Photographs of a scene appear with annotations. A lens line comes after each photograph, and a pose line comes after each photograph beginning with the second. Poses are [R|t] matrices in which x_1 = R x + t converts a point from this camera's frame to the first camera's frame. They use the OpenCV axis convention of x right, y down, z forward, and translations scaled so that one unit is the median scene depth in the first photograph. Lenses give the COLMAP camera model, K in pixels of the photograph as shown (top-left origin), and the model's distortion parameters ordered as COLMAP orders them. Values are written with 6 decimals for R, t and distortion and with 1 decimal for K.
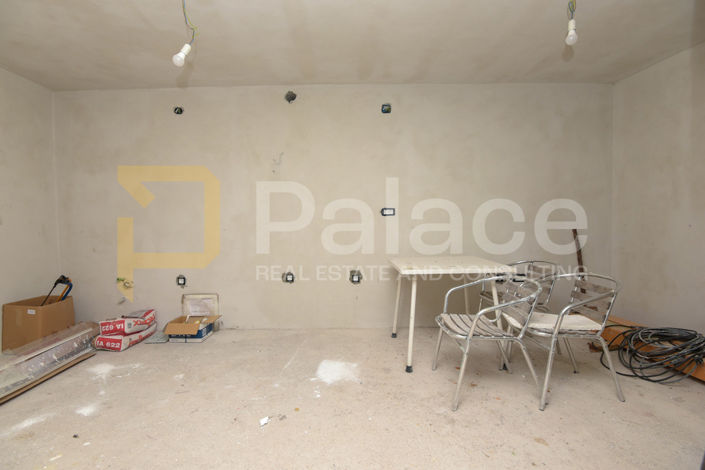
lens RADIAL K [[330.1, 0, 354.3], [0, 330.1, 235.4], [0, 0, 1]] dist [-0.001629, -0.011961]
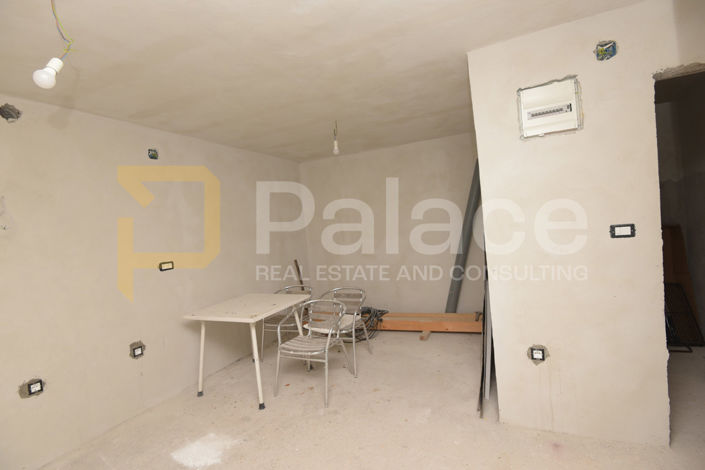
lens RADIAL K [[323.2, 0, 352.5], [0, 323.2, 235.0], [0, 0, 1]] dist [-0.000823, -0.011324]
pose [[0.438301, -0.054345, 0.897184, -0.551091], [0.119874, 0.992788, 0.001574, -0.112798], [-0.890799, 0.106859, 0.441655, 0.159829]]
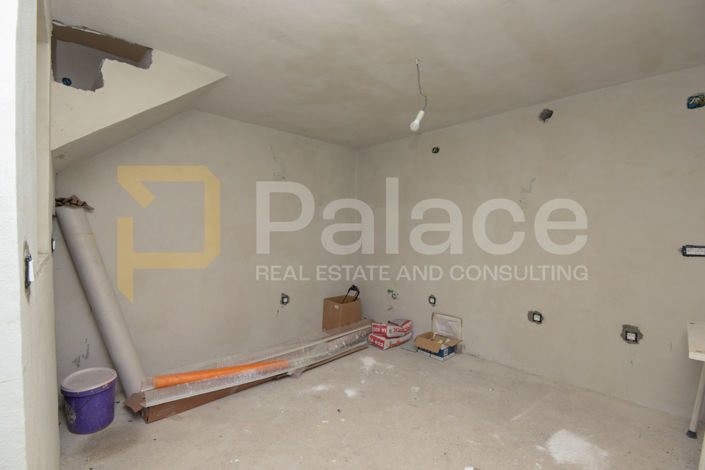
lens RADIAL K [[330.1, 0, 354.3], [0, 330.1, 235.4], [0, 0, 1]] dist [-0.001629, -0.011961]
pose [[0.687976, 0.031451, -0.725052, 0.122364], [-0.040238, 0.999177, 0.005161, -0.092050], [0.724617, 0.025624, 0.688675, 0.025736]]
